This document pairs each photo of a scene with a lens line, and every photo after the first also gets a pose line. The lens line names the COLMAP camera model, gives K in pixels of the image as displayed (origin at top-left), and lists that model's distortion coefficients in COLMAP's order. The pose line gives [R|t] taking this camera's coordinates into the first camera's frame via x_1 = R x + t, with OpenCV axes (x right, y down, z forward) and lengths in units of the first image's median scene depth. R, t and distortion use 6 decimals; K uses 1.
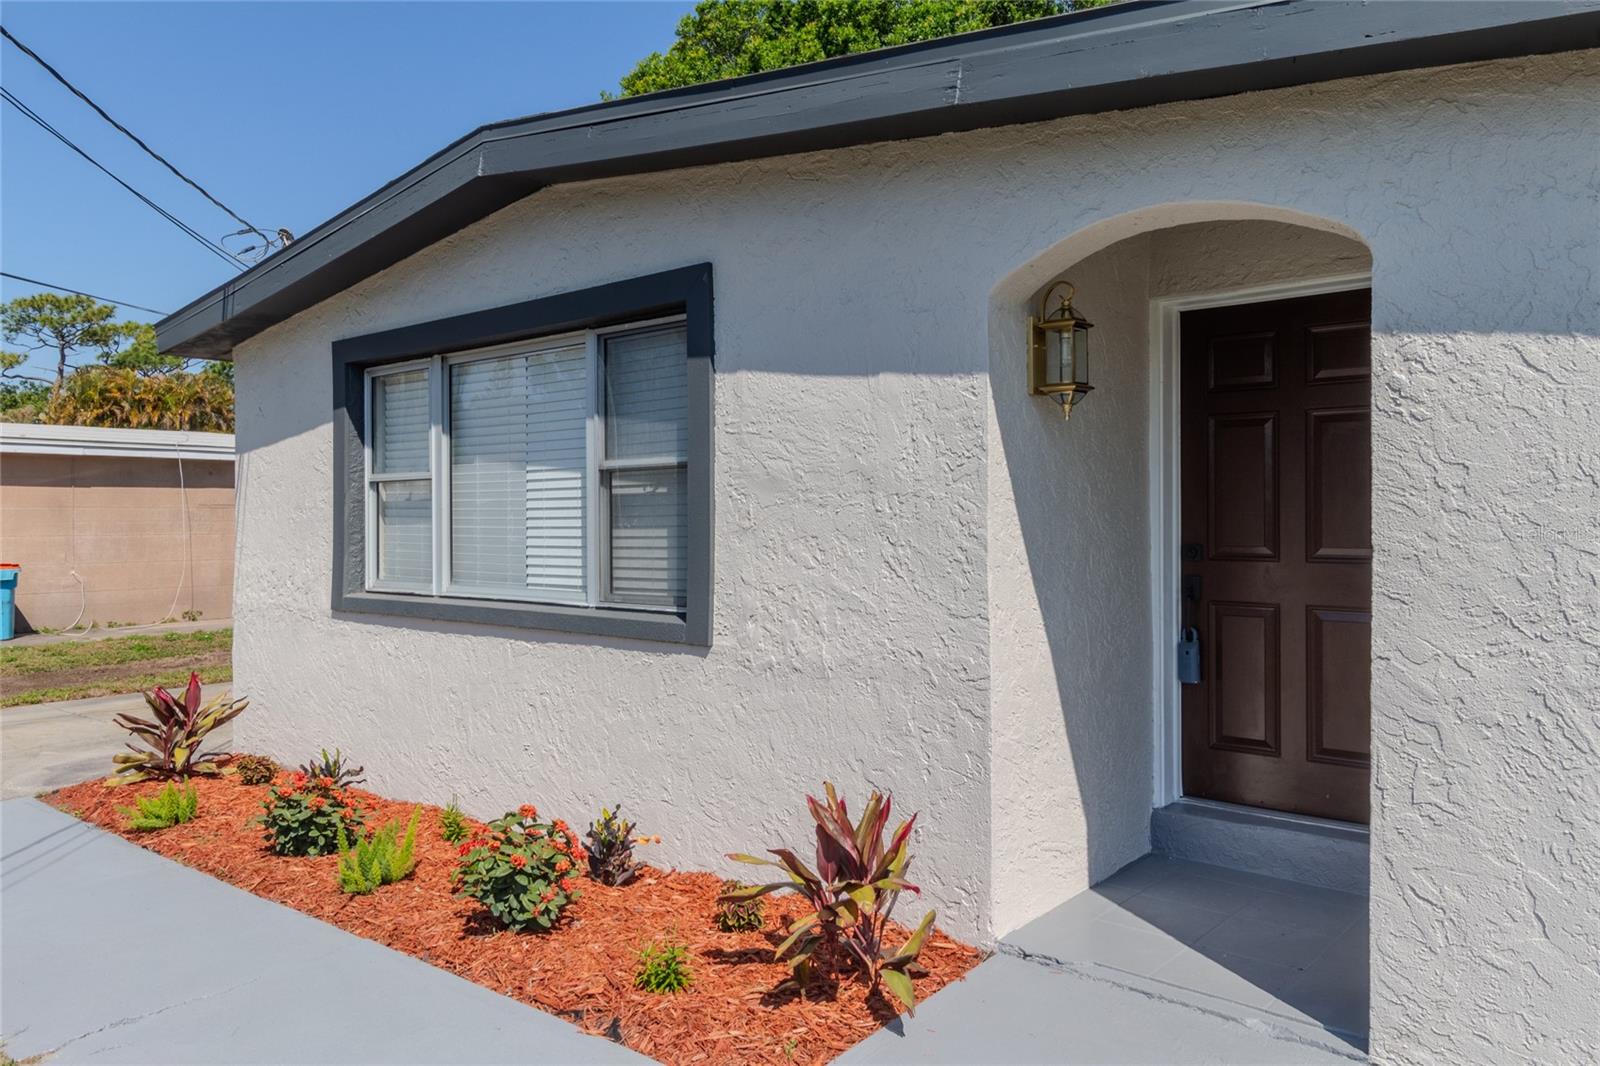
lens RADIAL K [[1196.0, 0, 750.9], [0, 1196.0, 516.9], [0, 0, 1]] dist [0.001799, 0.001434]
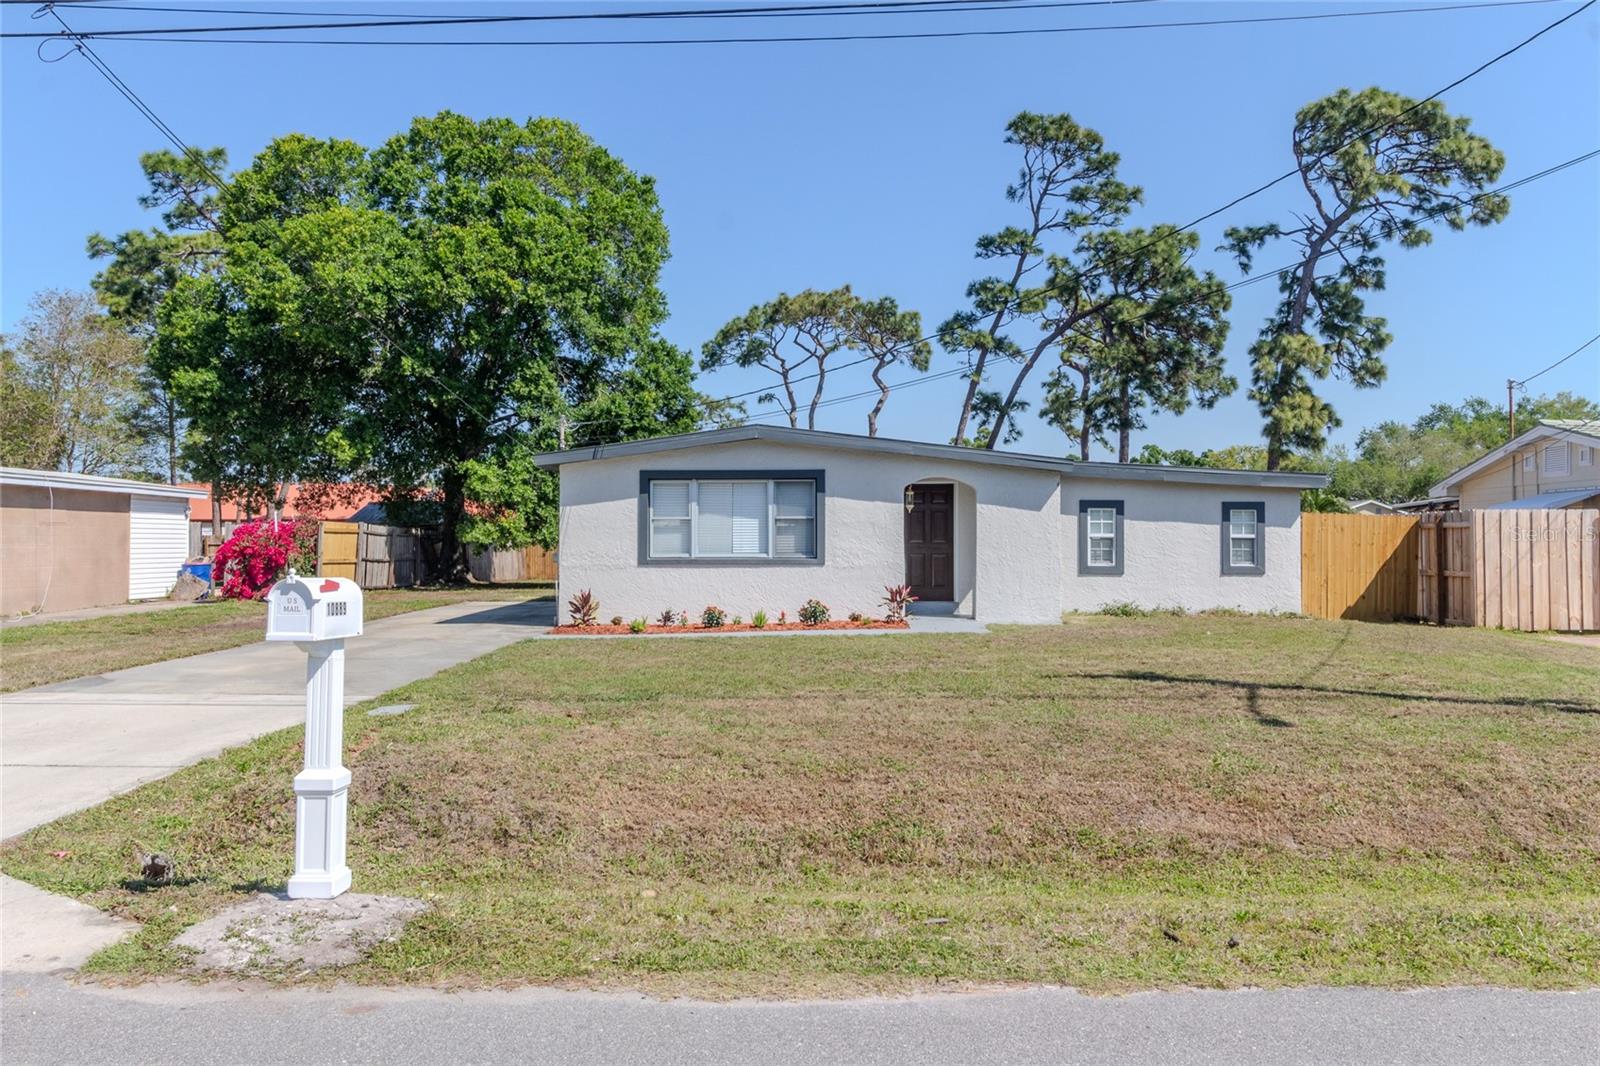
lens RADIAL K [[1196.0, 0, 778.7], [0, 1196.0, 533.8], [0, 0, 1]] dist [0.001799, 0.001434]
pose [[0.761704, 0.000789, 0.647925, -2.457768], [-0.003134, 0.999992, 0.002466, -0.004150], [-0.647918, -0.003908, 0.761700, -1.758880]]
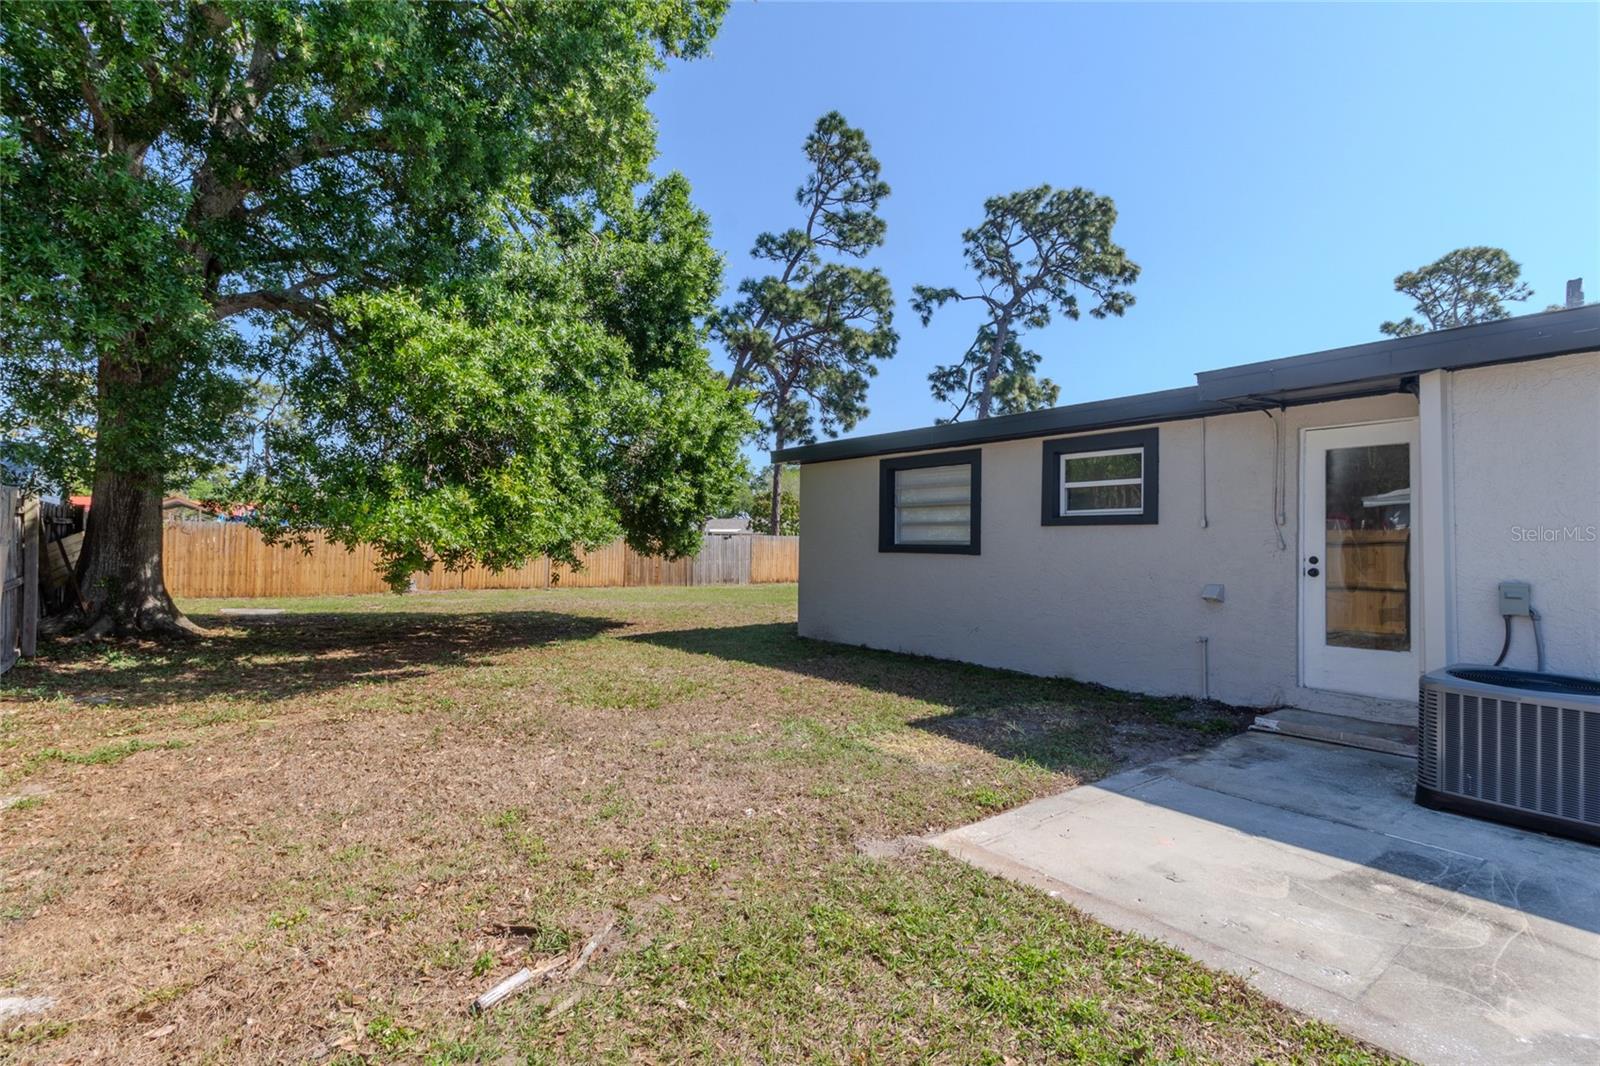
lens RADIAL K [[751.1, 0, 779.4], [0, 751.1, 530.6], [0, 0, 1]] dist [0.001526, 0.001174]
pose [[0.174397, 0.019248, 0.984487, -0.879906], [-0.024522, 0.999584, -0.015199, 0.042331], [-0.984370, -0.021491, 0.174796, 2.858317]]
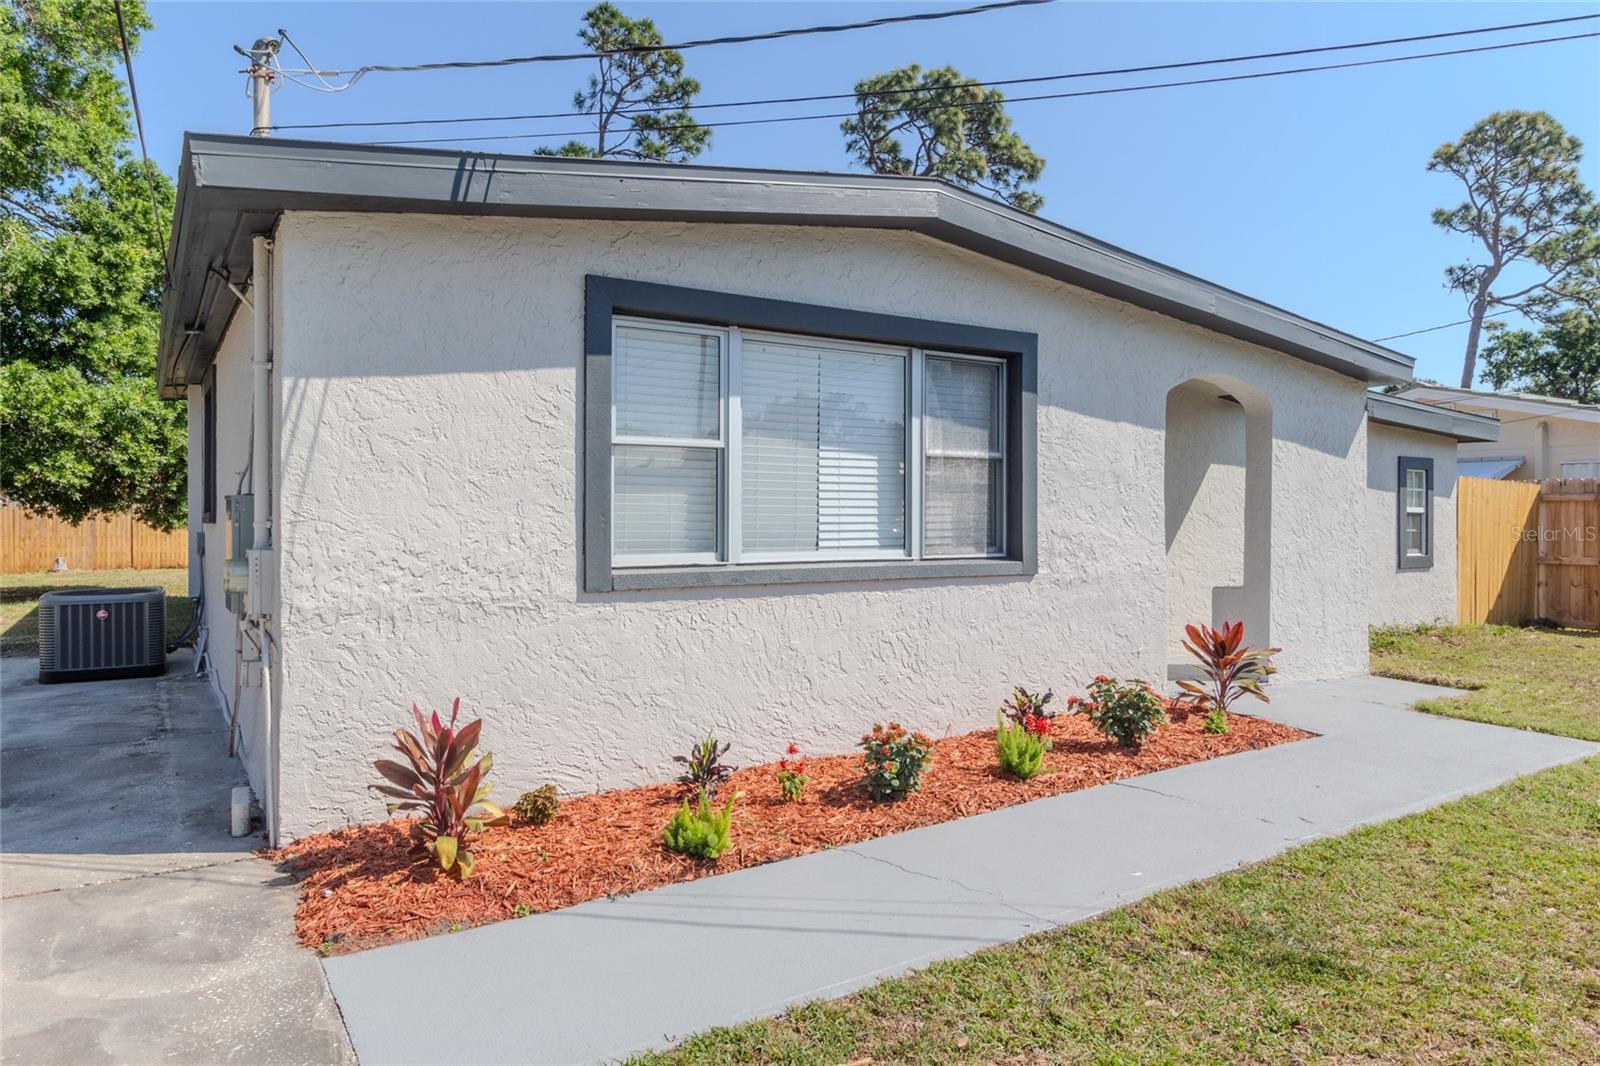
lens RADIAL K [[1031.3, 0, 783.4], [0, 1031.3, 513.5], [0, 0, 1]] dist [0.004881, -0.004270]
pose [[0.265400, 0.001491, 0.964137, -1.280200], [-0.009969, 0.999950, 0.001198, 0.025053], [-0.964087, -0.009929, 0.265402, 0.847108]]
